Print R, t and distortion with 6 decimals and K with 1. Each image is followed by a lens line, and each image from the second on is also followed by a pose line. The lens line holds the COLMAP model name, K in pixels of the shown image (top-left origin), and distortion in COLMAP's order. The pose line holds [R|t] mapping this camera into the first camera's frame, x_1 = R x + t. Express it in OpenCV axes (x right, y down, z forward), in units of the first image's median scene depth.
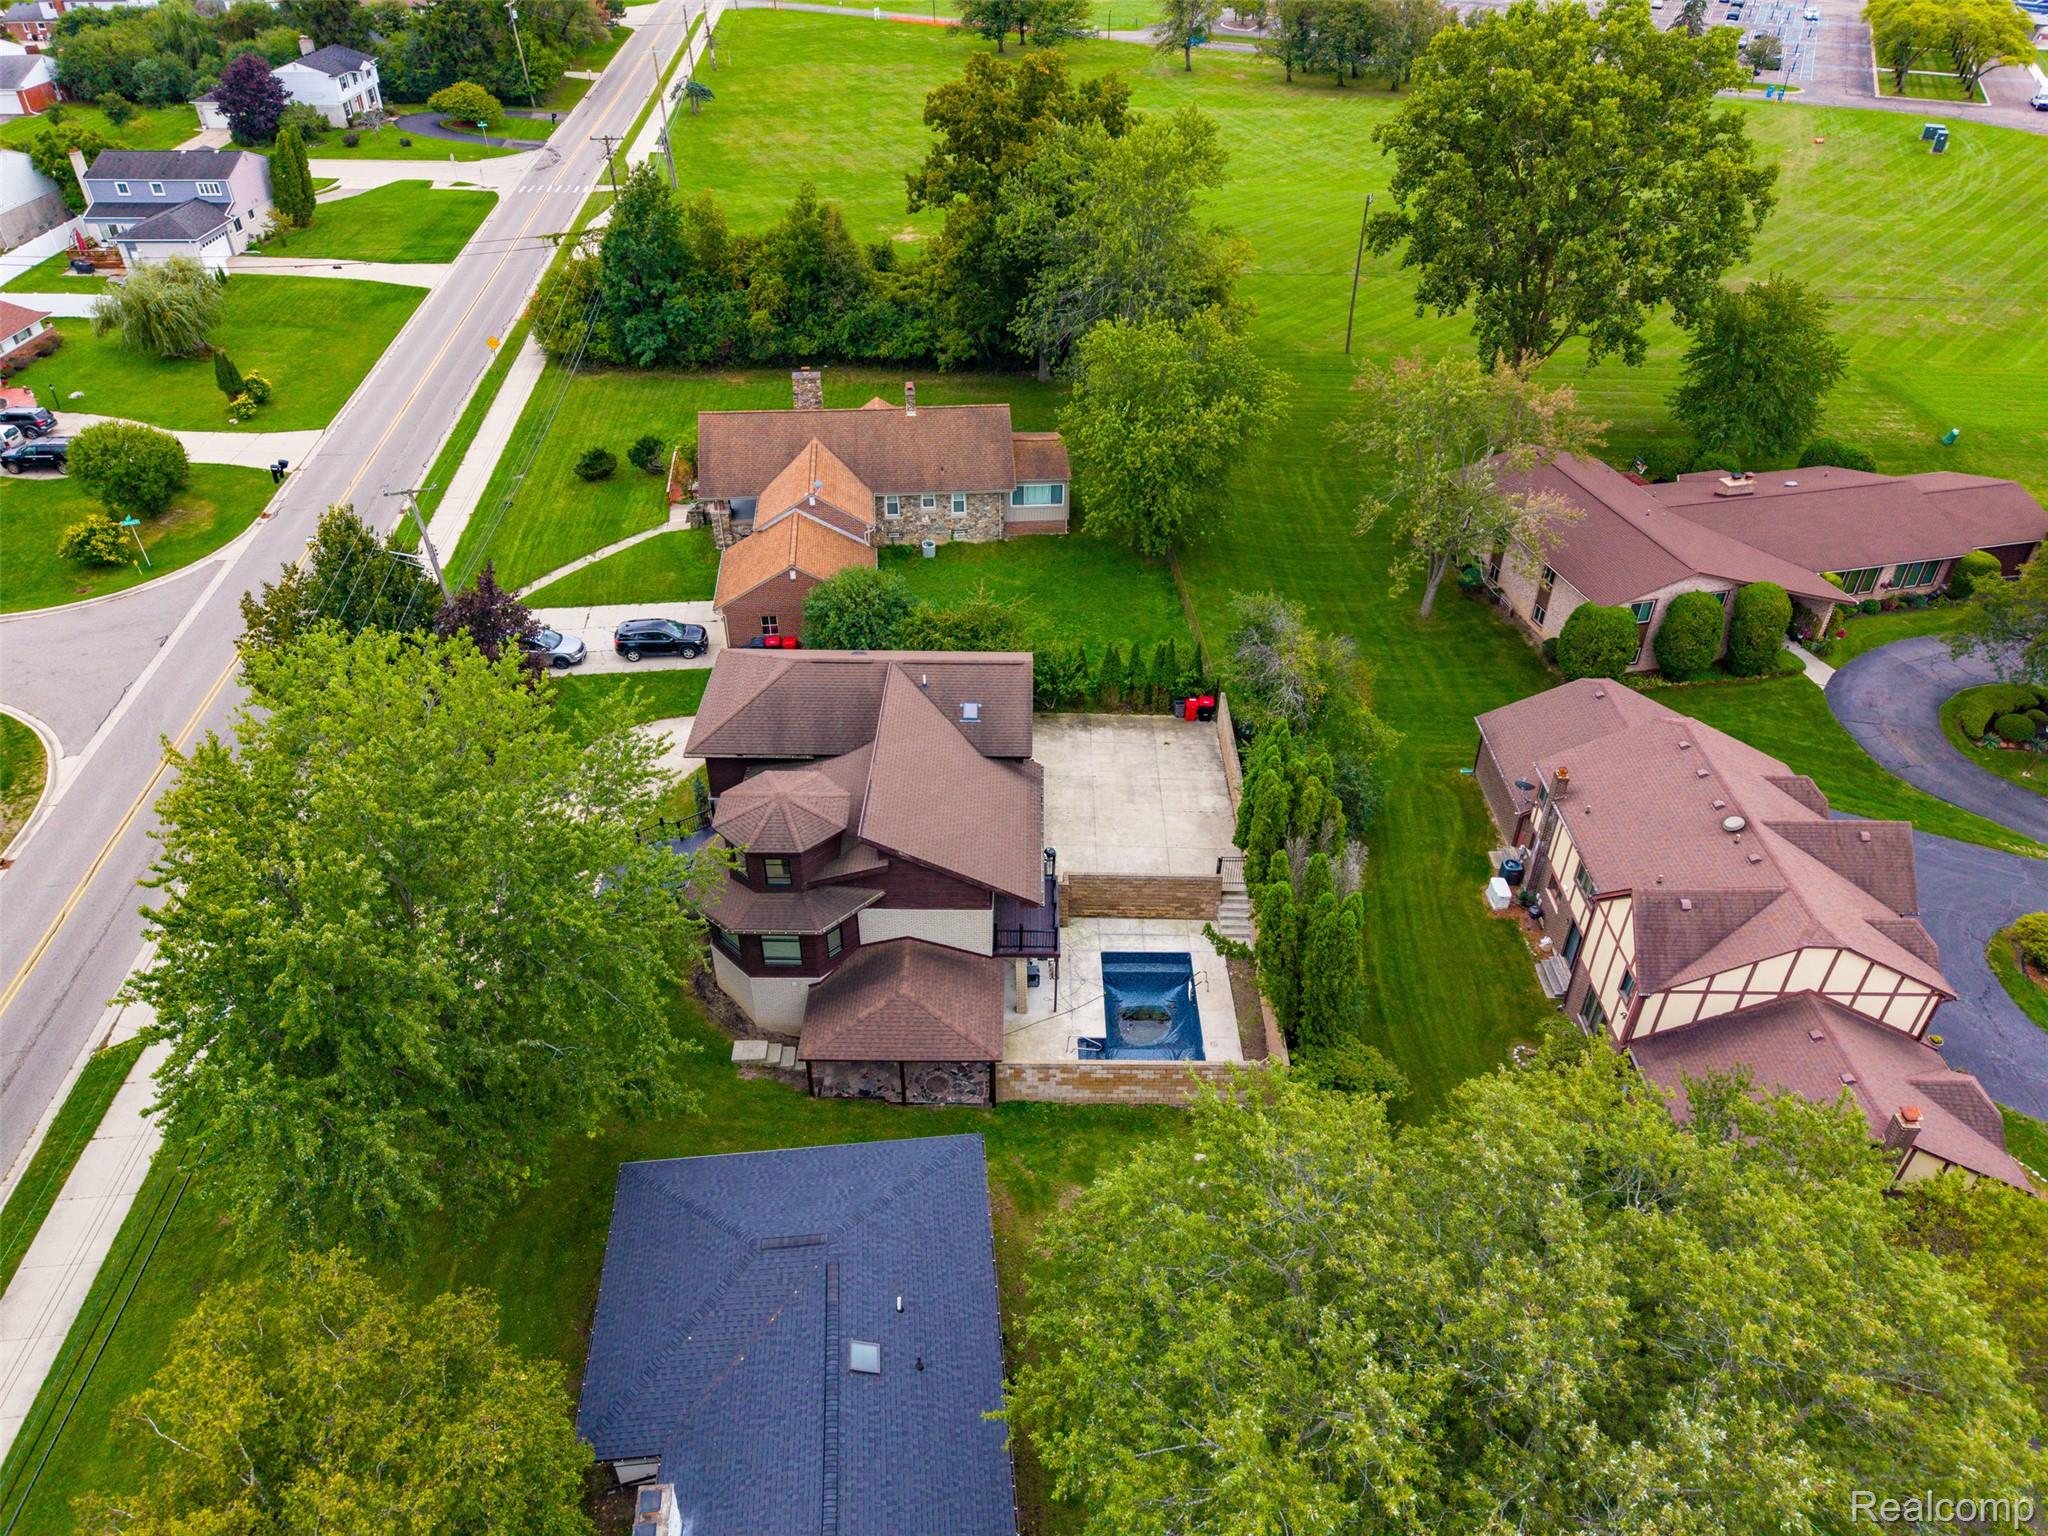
lens RADIAL K [[1382.1, 0, 1036.3], [0, 1382.1, 768.4], [0, 0, 1]] dist [0.017008, -0.019282]
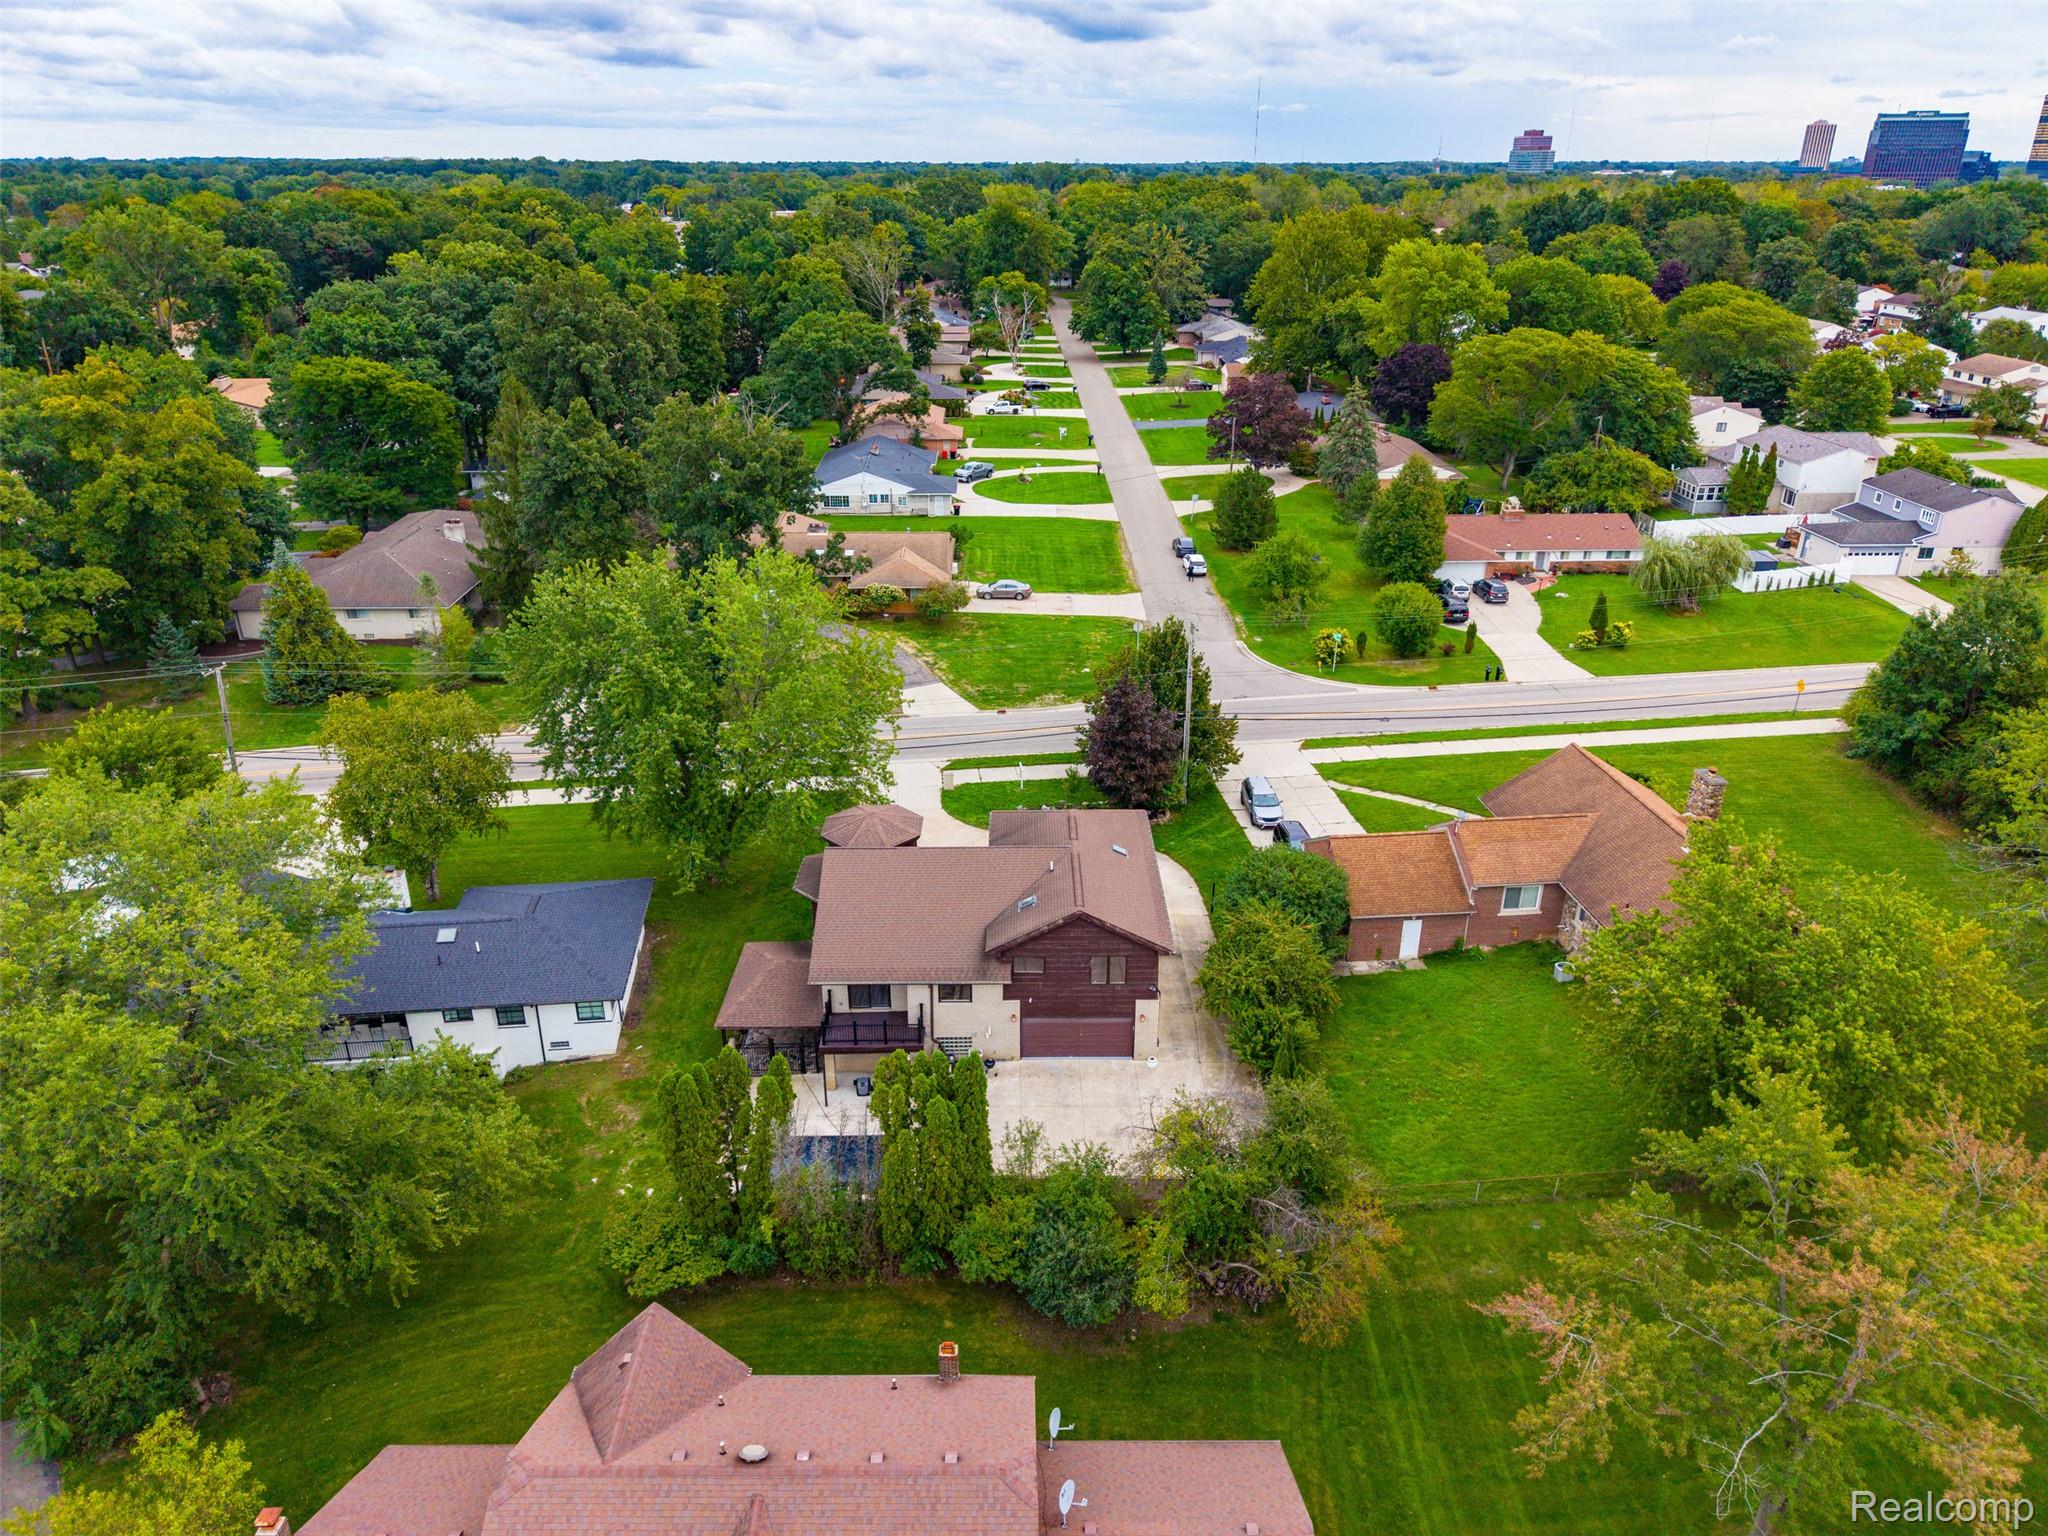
lens RADIAL K [[1382.1, 0, 1025.9], [0, 1382.1, 762.0], [0, 0, 1]] dist [0.017008, -0.019282]
pose [[0.004623, 0.389816, -0.920881, 0.623595], [-0.585200, 0.747791, 0.313608, -0.318803], [0.810876, 0.537450, 0.231577, 0.472225]]
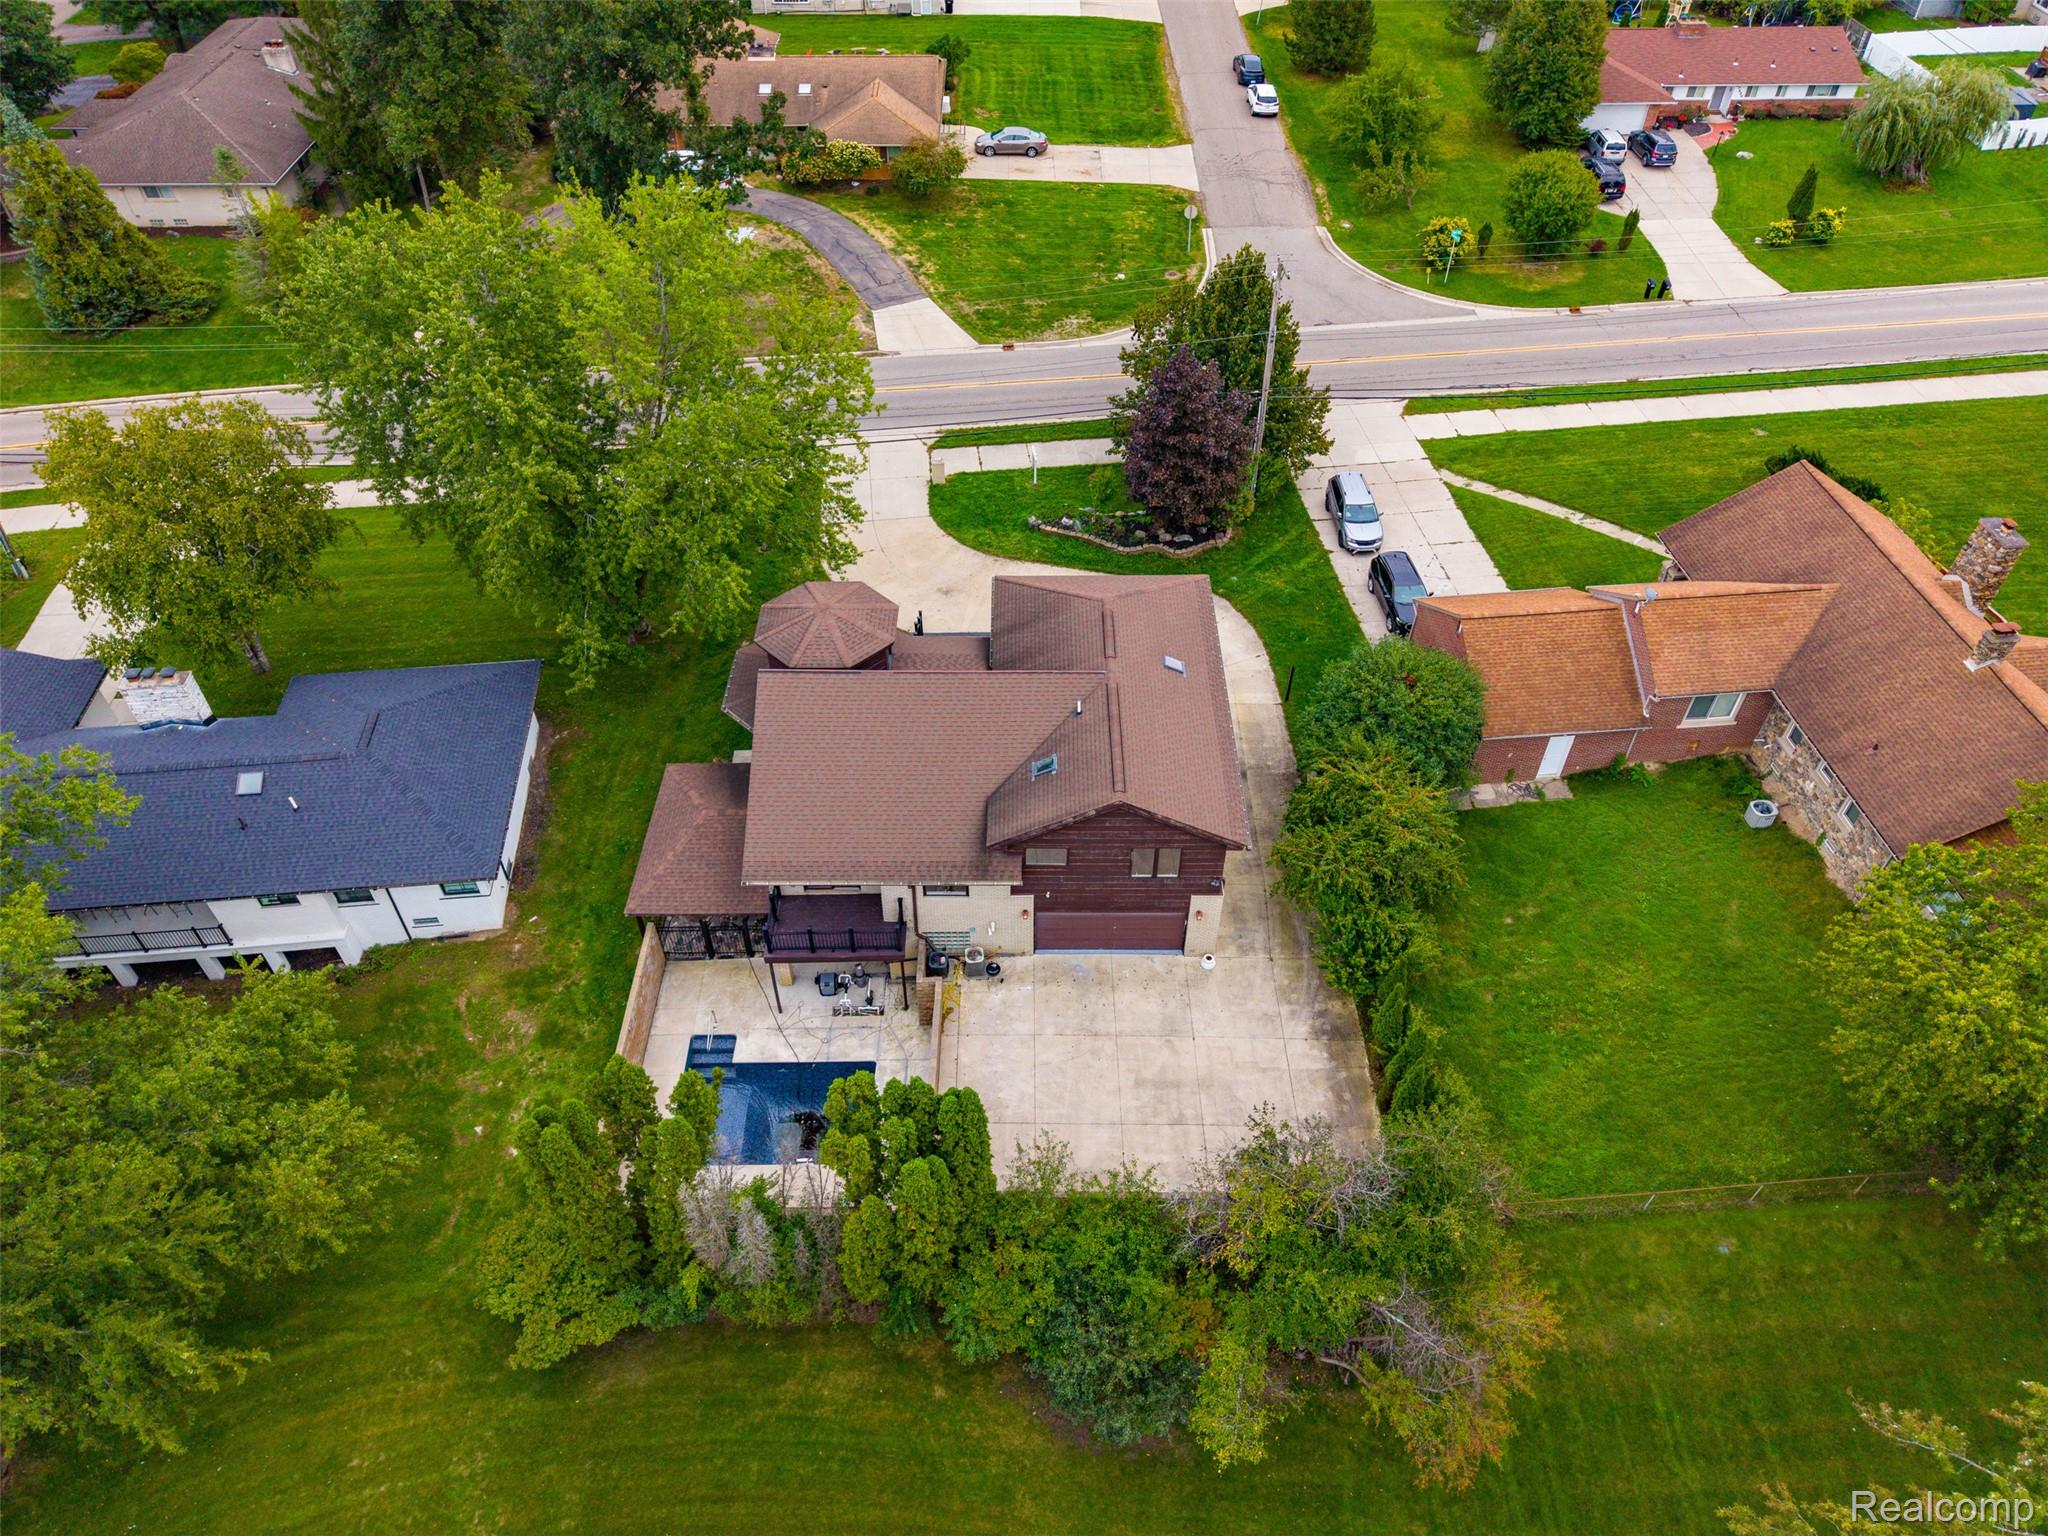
lens RADIAL K [[1382.1, 0, 1026.6], [0, 1382.1, 767.6], [0, 0, 1]] dist [0.017008, -0.019282]
pose [[-0.002209, 0.690214, -0.723602, 0.351052], [-0.585451, 0.585738, 0.560499, -0.321061], [0.810705, 0.424872, 0.402792, 0.467476]]
